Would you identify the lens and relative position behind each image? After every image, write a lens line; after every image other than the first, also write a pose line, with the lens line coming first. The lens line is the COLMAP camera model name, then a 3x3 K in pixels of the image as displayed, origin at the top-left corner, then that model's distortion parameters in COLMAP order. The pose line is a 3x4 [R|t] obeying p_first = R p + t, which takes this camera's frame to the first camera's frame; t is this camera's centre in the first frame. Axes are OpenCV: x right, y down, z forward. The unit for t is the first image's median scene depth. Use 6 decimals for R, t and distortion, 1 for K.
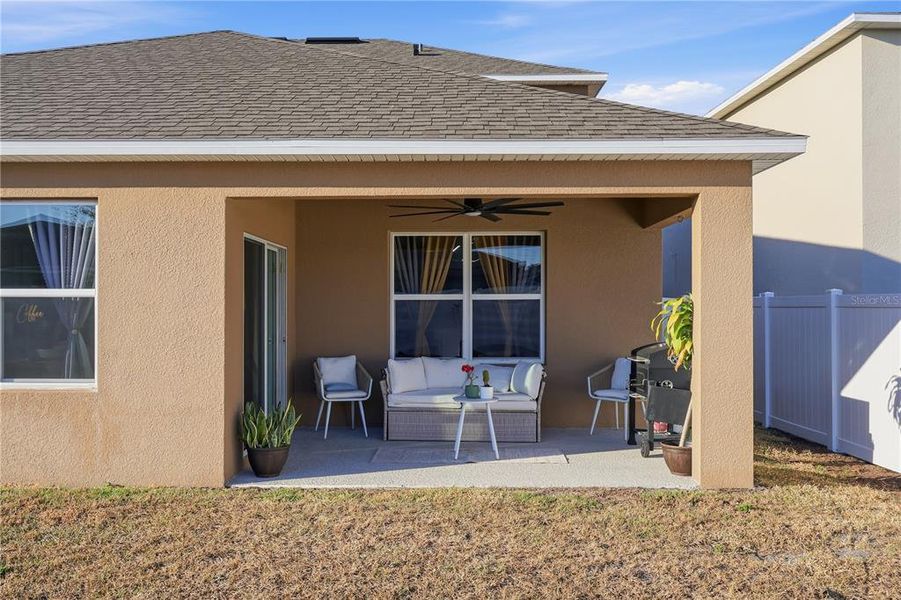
lens RADIAL K [[764.1, 0, 450.5], [0, 764.1, 300.0], [0, 0, 1]] dist [-0.003532, 0.005437]
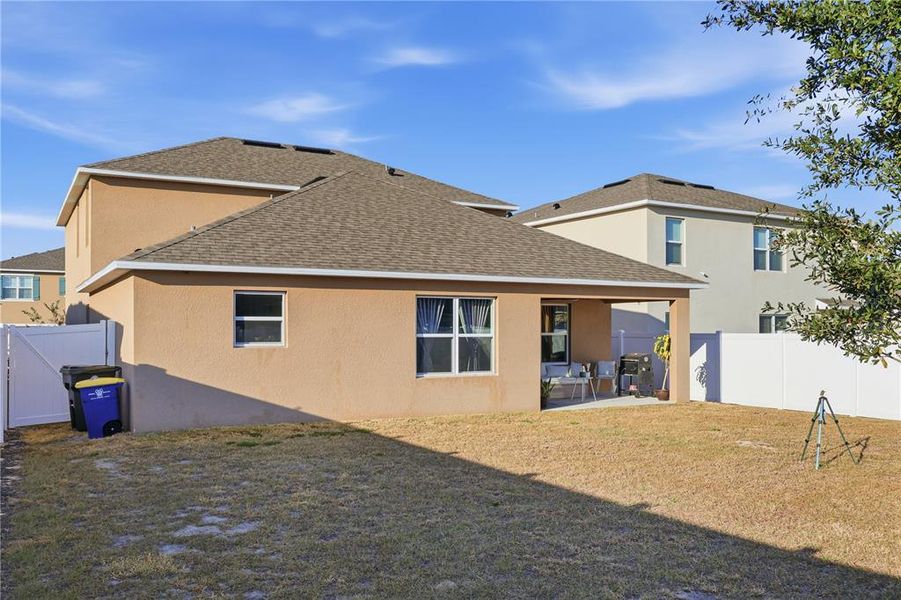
lens RADIAL K [[786.2, 0, 449.9], [0, 786.2, 335.2], [0, 0, 1]] dist [-0.002913, -0.001627]
pose [[0.867193, -0.003182, 0.497962, -1.583399], [-0.003856, 0.999907, 0.013105, -0.036416], [-0.497958, -0.013284, 0.867100, -0.956960]]
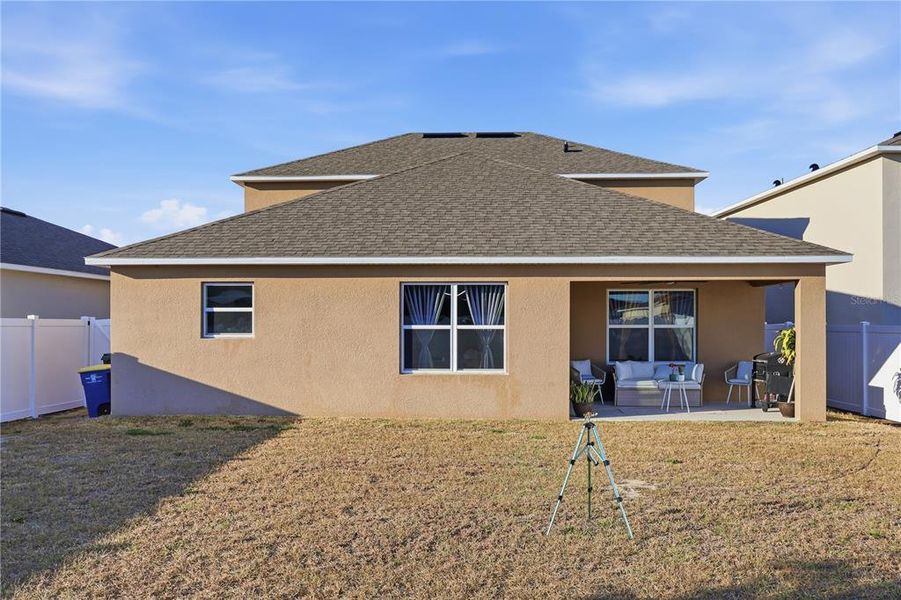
lens RADIAL K [[773.0, 0, 452.7], [0, 773.0, 314.9], [0, 0, 1]] dist [0.000915, -0.006804]
pose [[0.999761, -0.000200, -0.021883, -0.482019], [0.000209, 1.000000, 0.000405, -0.037546], [0.021883, -0.000409, 0.999760, -0.946084]]
